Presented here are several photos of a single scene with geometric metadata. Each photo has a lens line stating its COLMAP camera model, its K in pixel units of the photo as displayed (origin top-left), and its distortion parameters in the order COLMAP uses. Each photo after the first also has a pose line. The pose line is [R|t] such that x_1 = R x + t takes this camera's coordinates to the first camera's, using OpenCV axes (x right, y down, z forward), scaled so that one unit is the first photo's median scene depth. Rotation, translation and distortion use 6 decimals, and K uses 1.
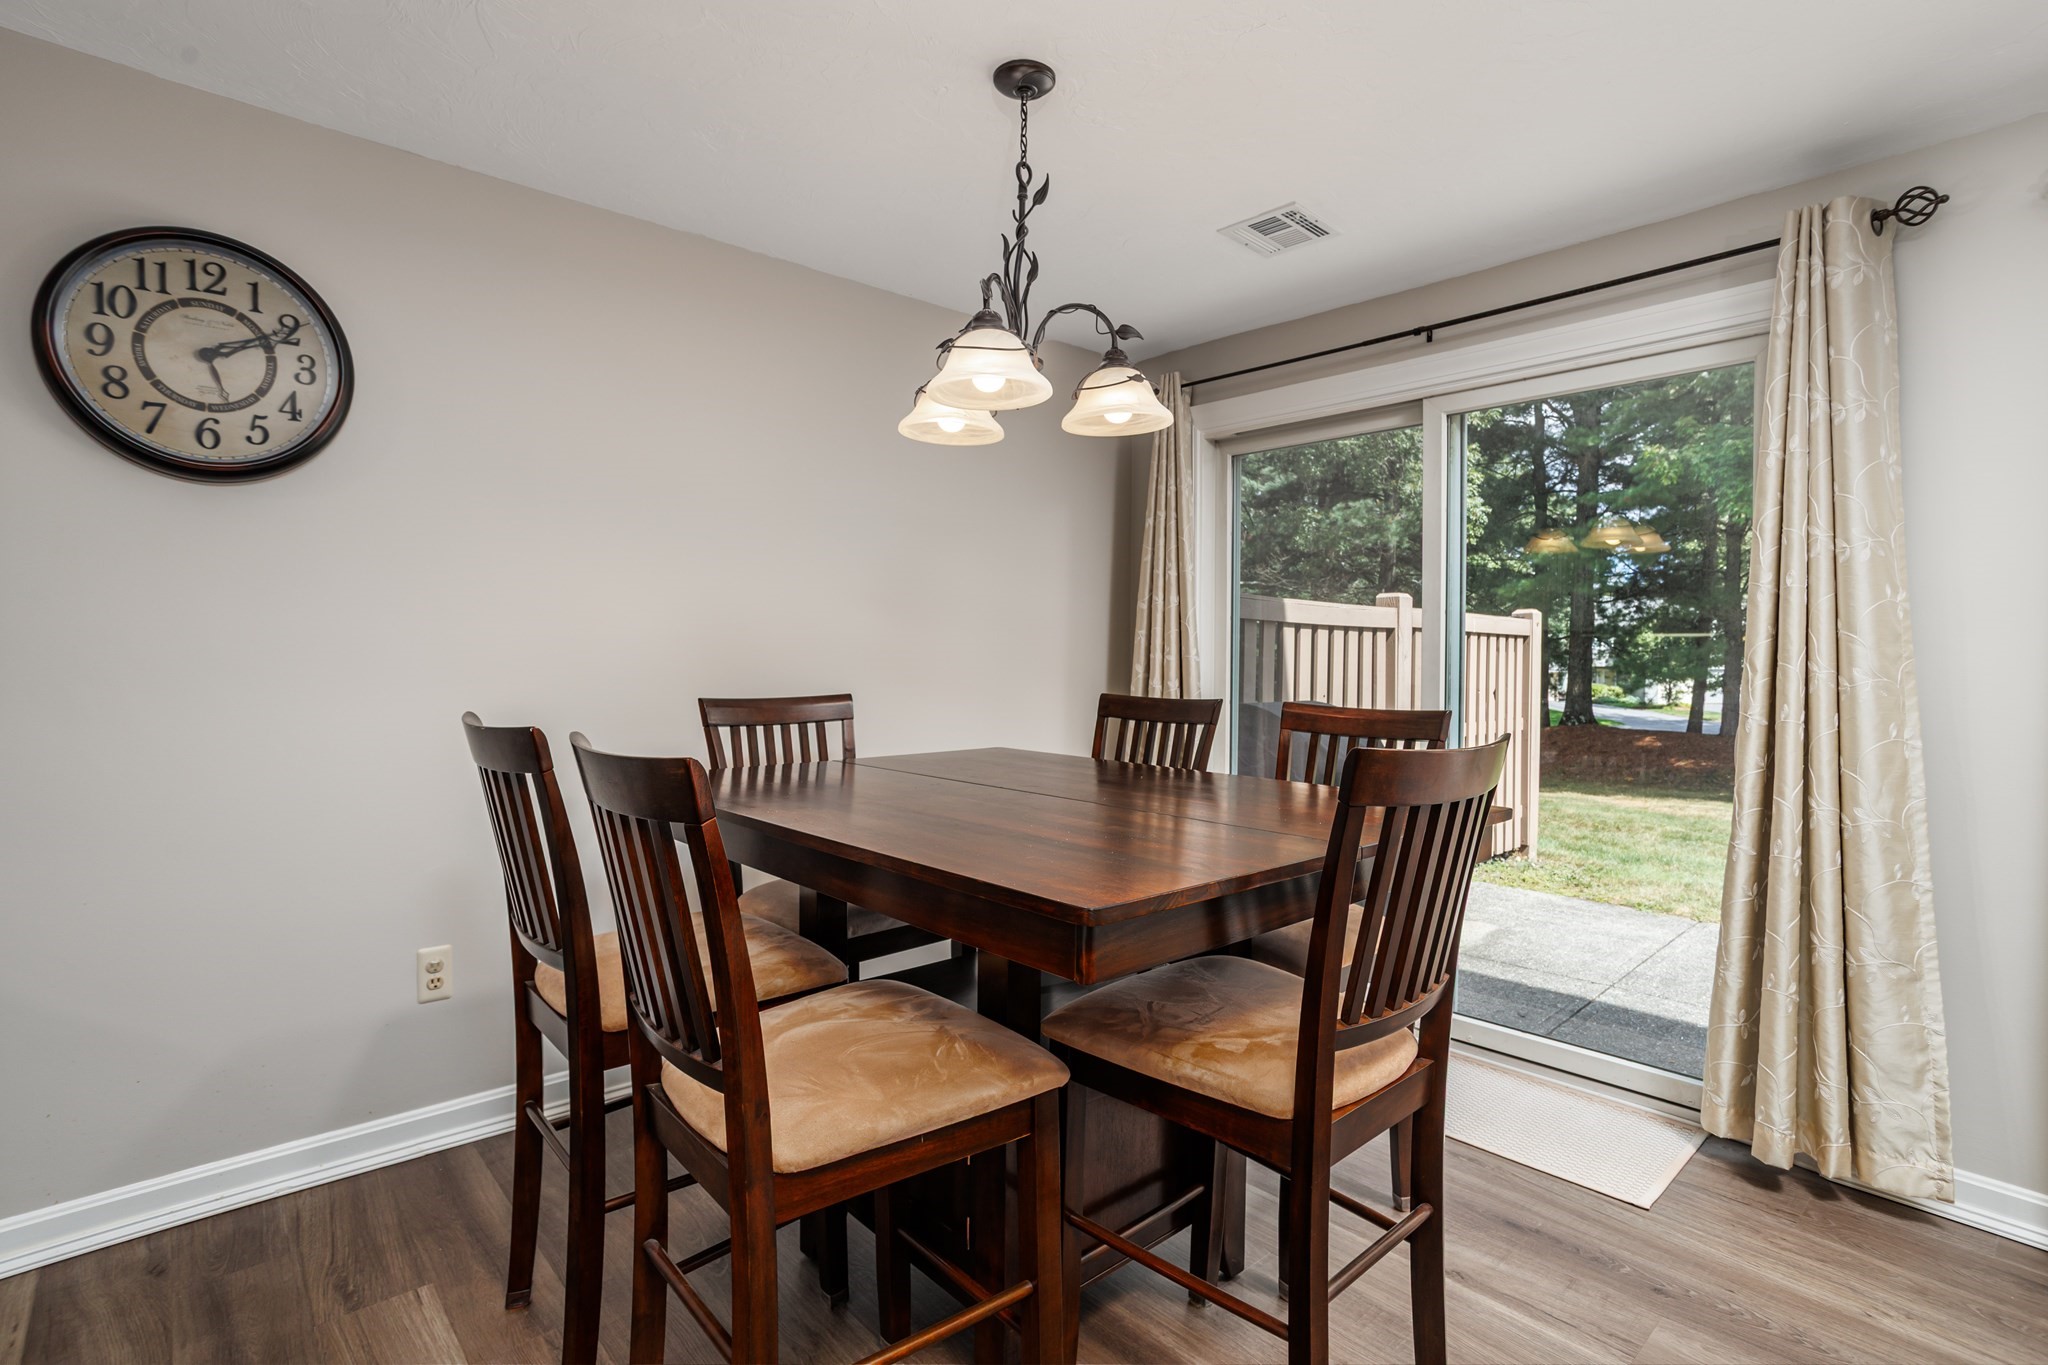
lens RADIAL K [[991.7, 0, 1023.3], [0, 991.7, 665.8], [0, 0, 1]] dist [-0.061756, 0.038615]
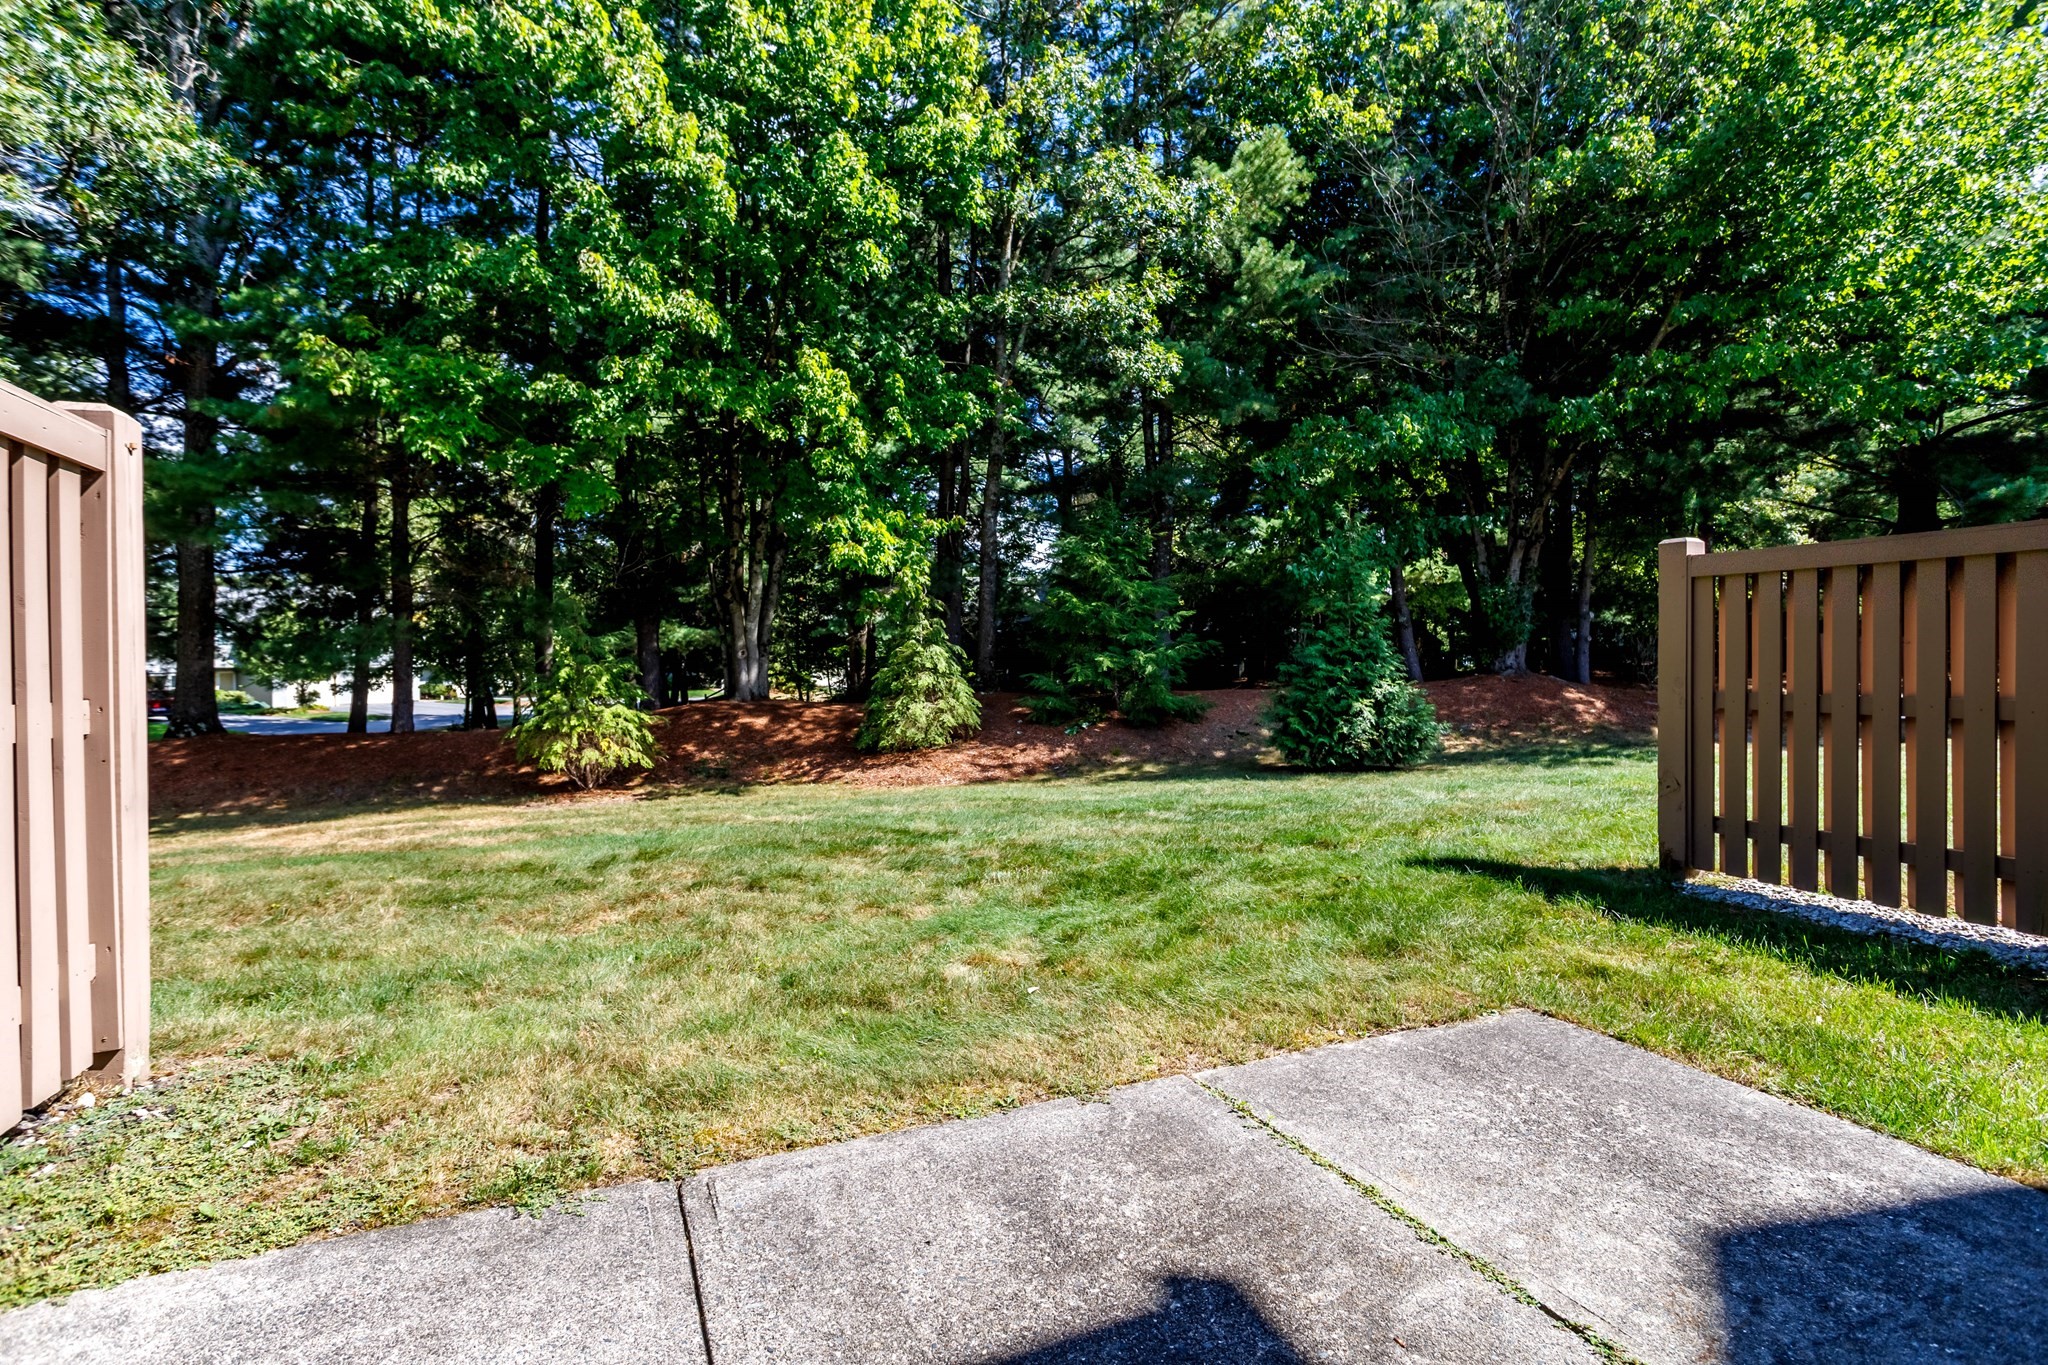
lens RADIAL K [[991.7, 0, 1023.3], [0, 991.7, 665.8], [0, 0, 1]] dist [-0.061756, 0.038615]
pose [[0.330561, -0.019032, 0.943593, 0.262060], [0.022752, 0.999667, 0.012193, 0.038870], [-0.943510, 0.017438, 0.330884, 0.506417]]
